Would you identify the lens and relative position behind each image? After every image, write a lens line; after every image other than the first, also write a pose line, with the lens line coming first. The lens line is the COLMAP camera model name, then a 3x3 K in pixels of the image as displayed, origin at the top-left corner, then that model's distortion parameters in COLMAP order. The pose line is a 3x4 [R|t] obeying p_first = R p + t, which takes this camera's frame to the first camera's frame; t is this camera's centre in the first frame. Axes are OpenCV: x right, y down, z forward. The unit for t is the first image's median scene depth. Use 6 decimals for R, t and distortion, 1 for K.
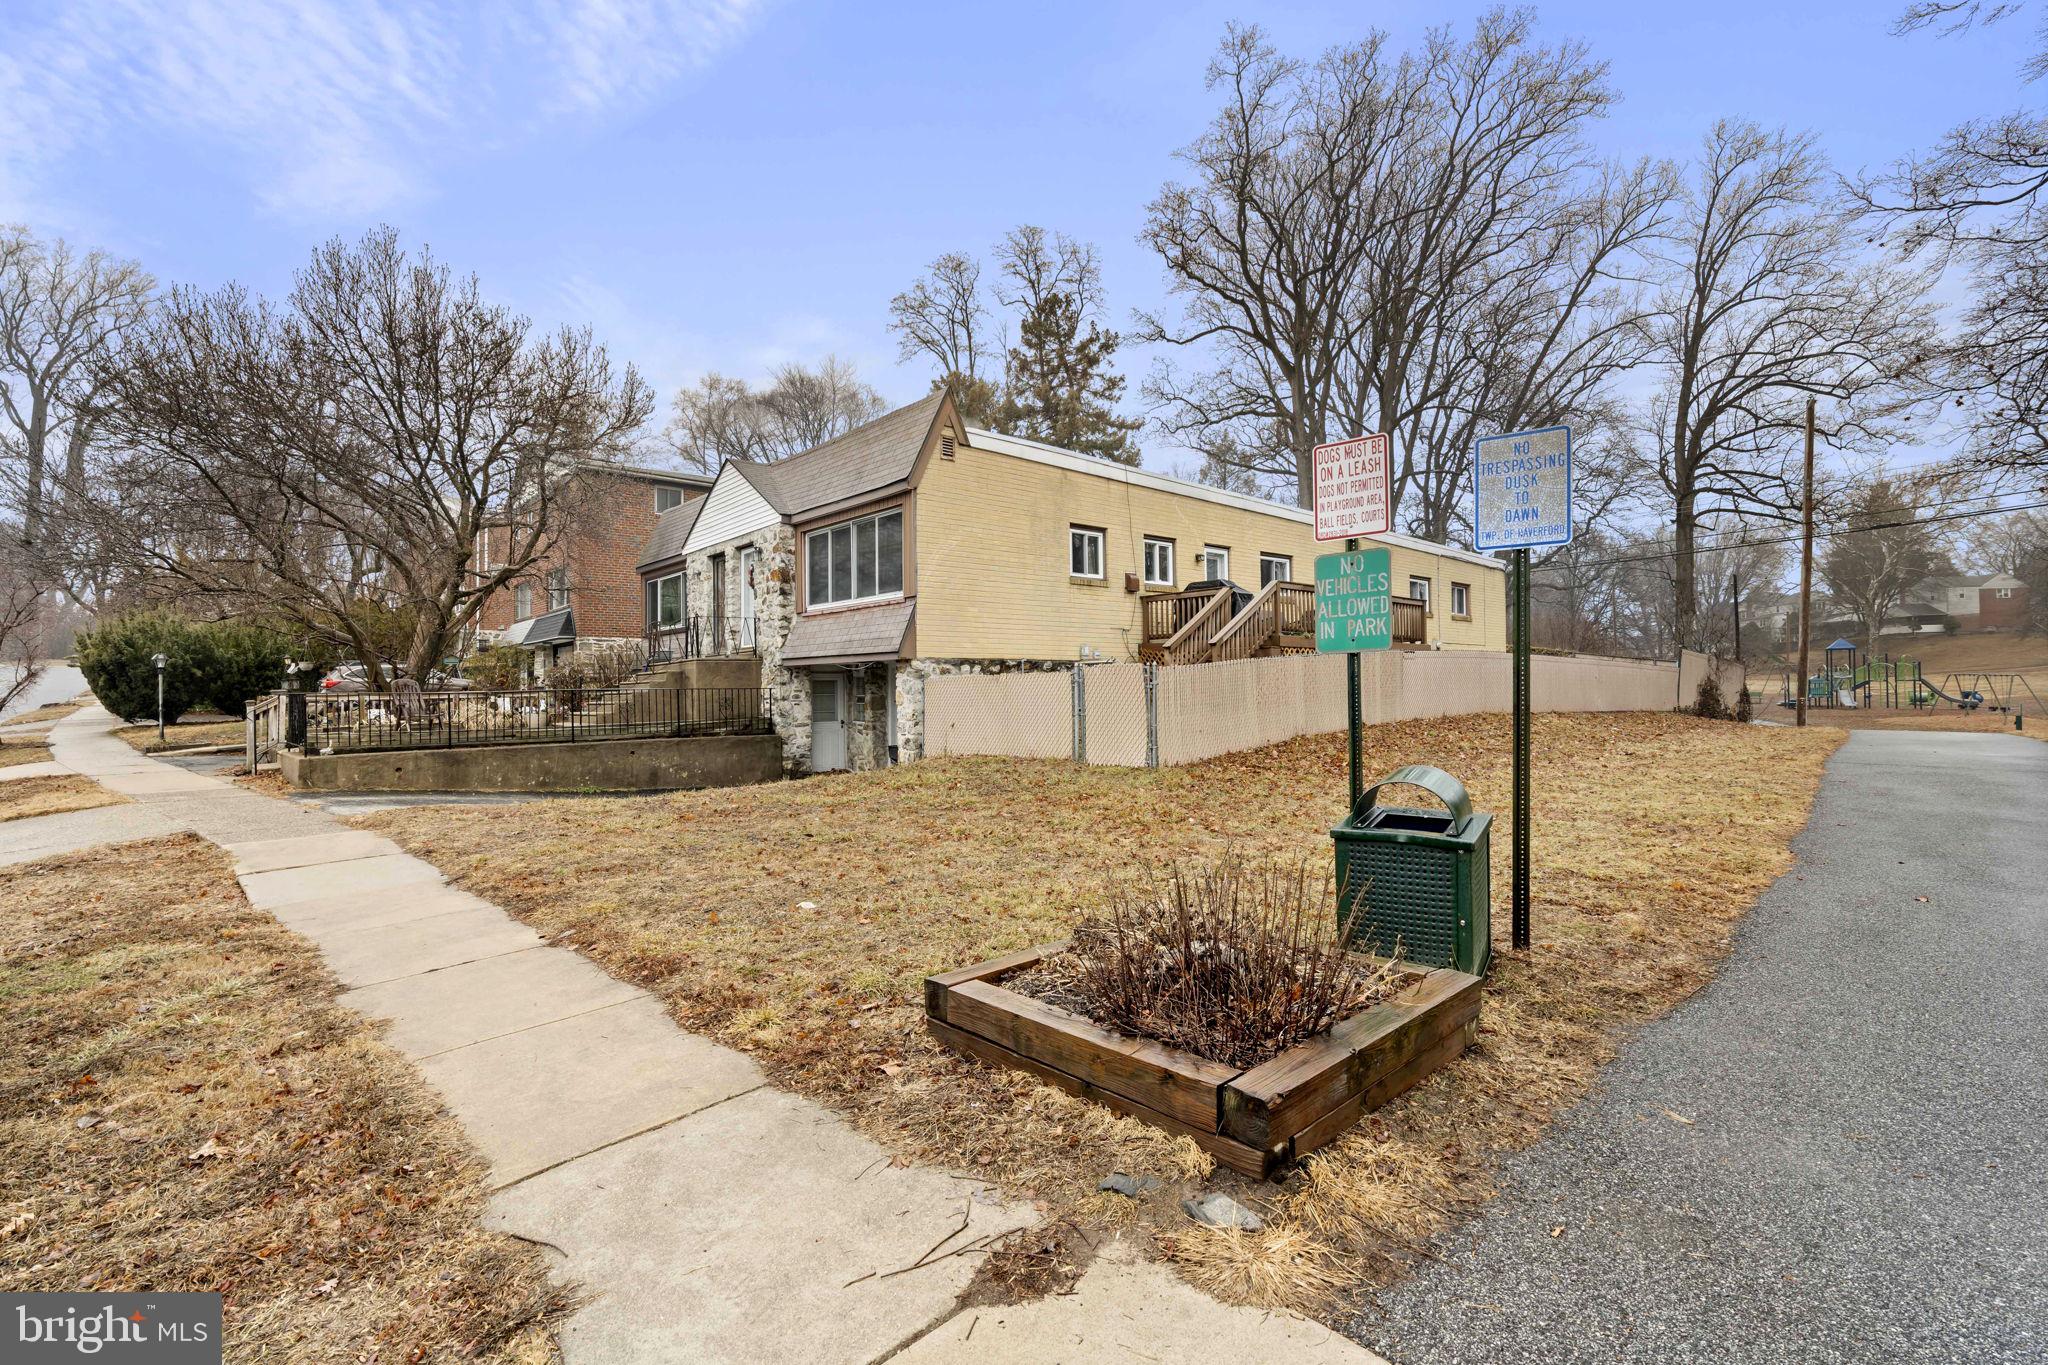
lens RADIAL K [[918.0, 0, 1024.0], [0, 918.0, 682.5], [0, 0, 1]] dist [-0.002921, -0.000290]
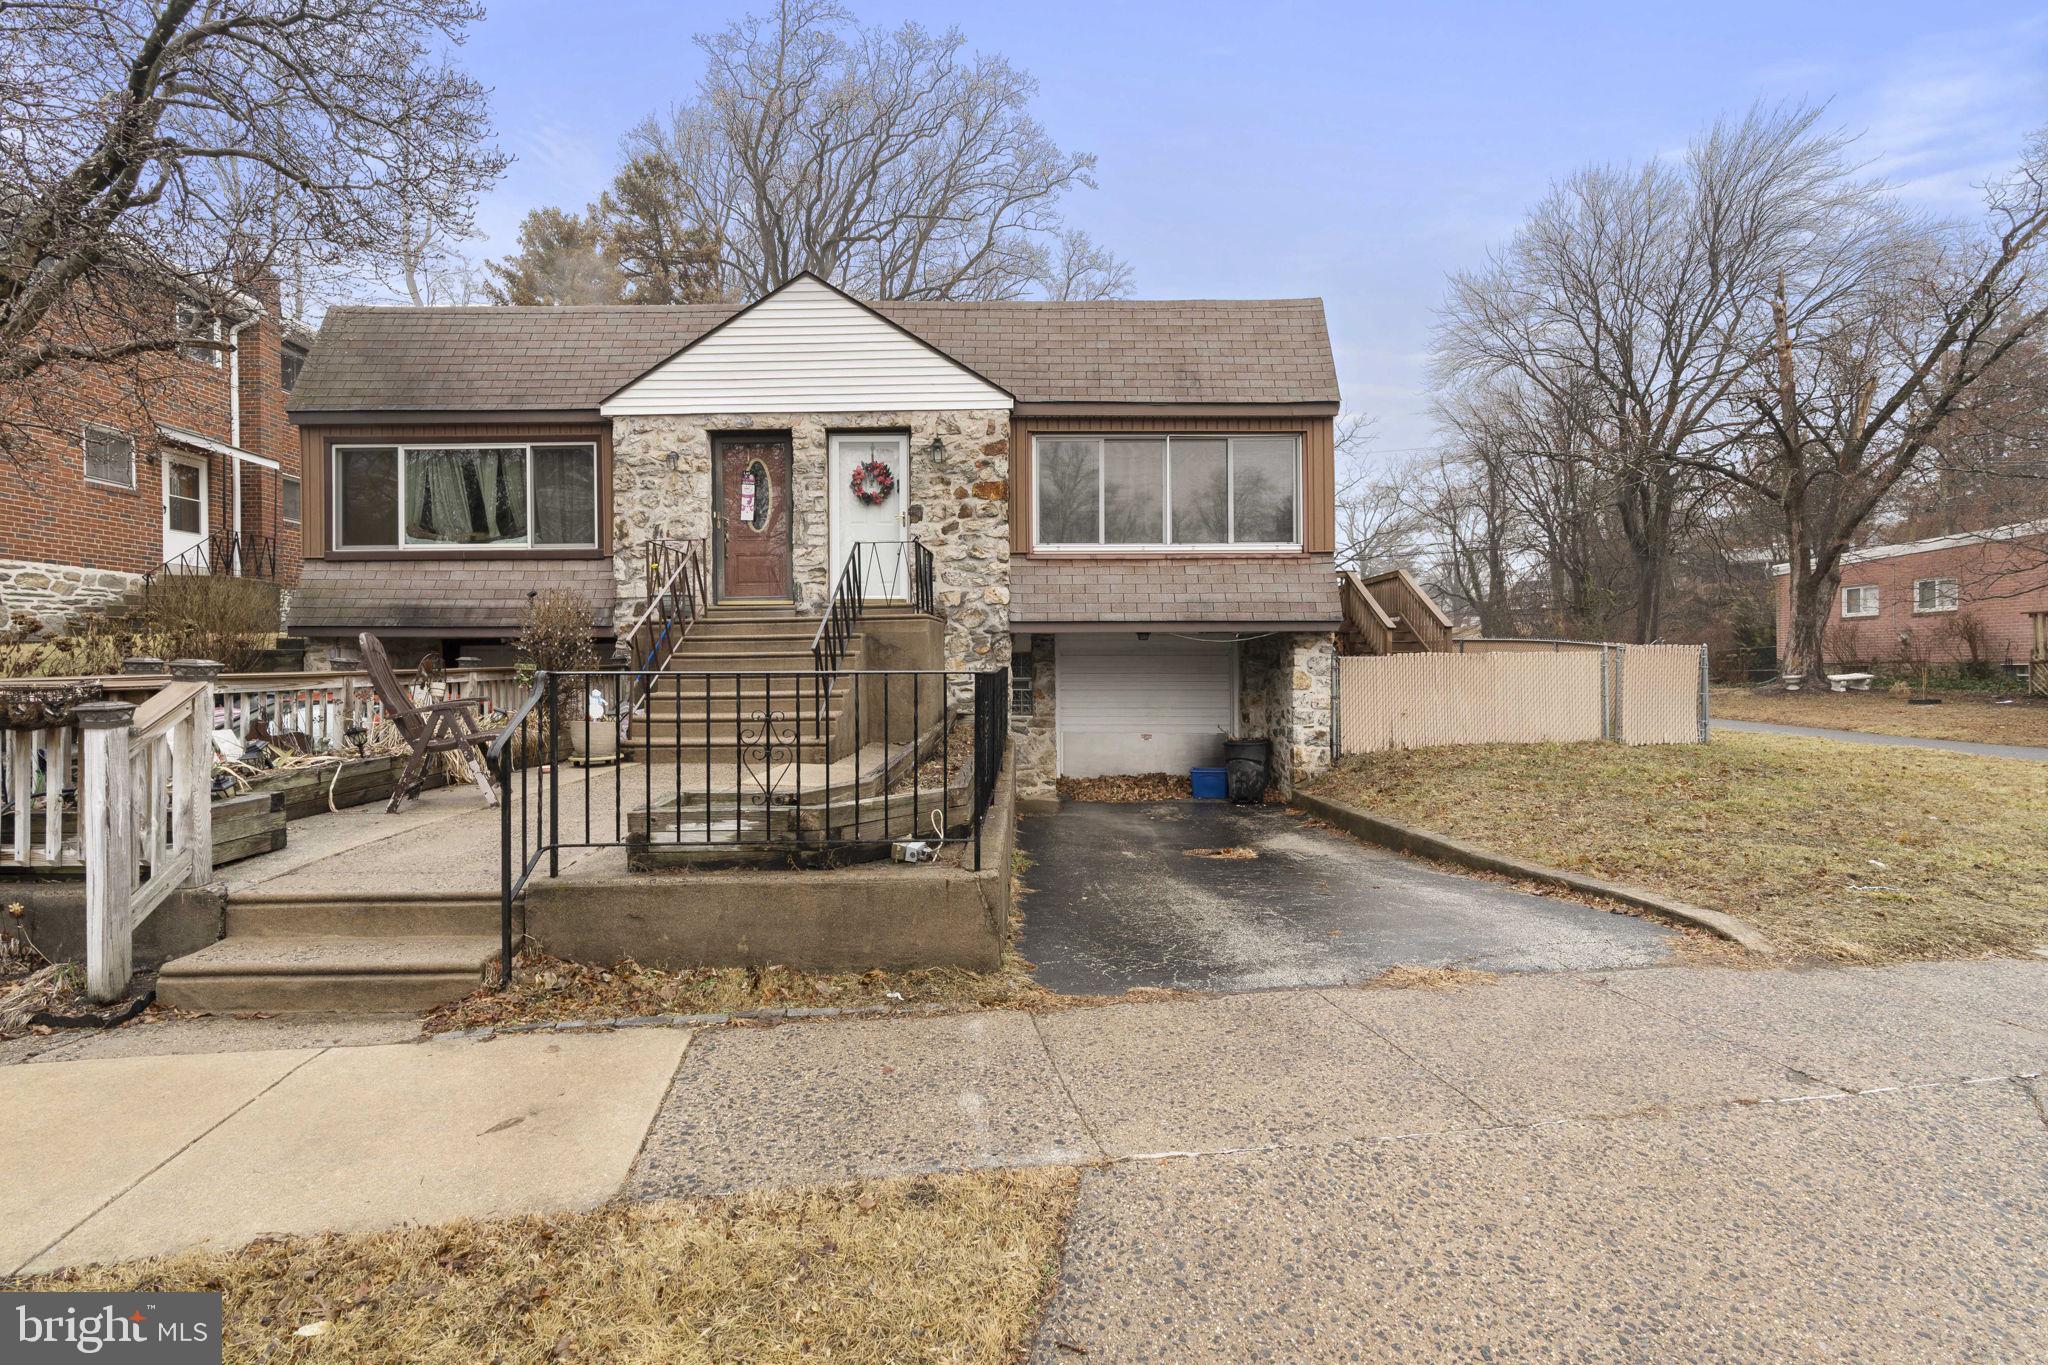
lens RADIAL K [[918.0, 0, 1024.0], [0, 918.0, 682.5], [0, 0, 1]] dist [-0.002921, -0.000290]
pose [[0.656373, -0.004681, 0.754422, -0.749030], [-0.006693, 0.999905, 0.012028, 0.010928], [-0.754406, -0.012944, 0.656280, 0.561179]]
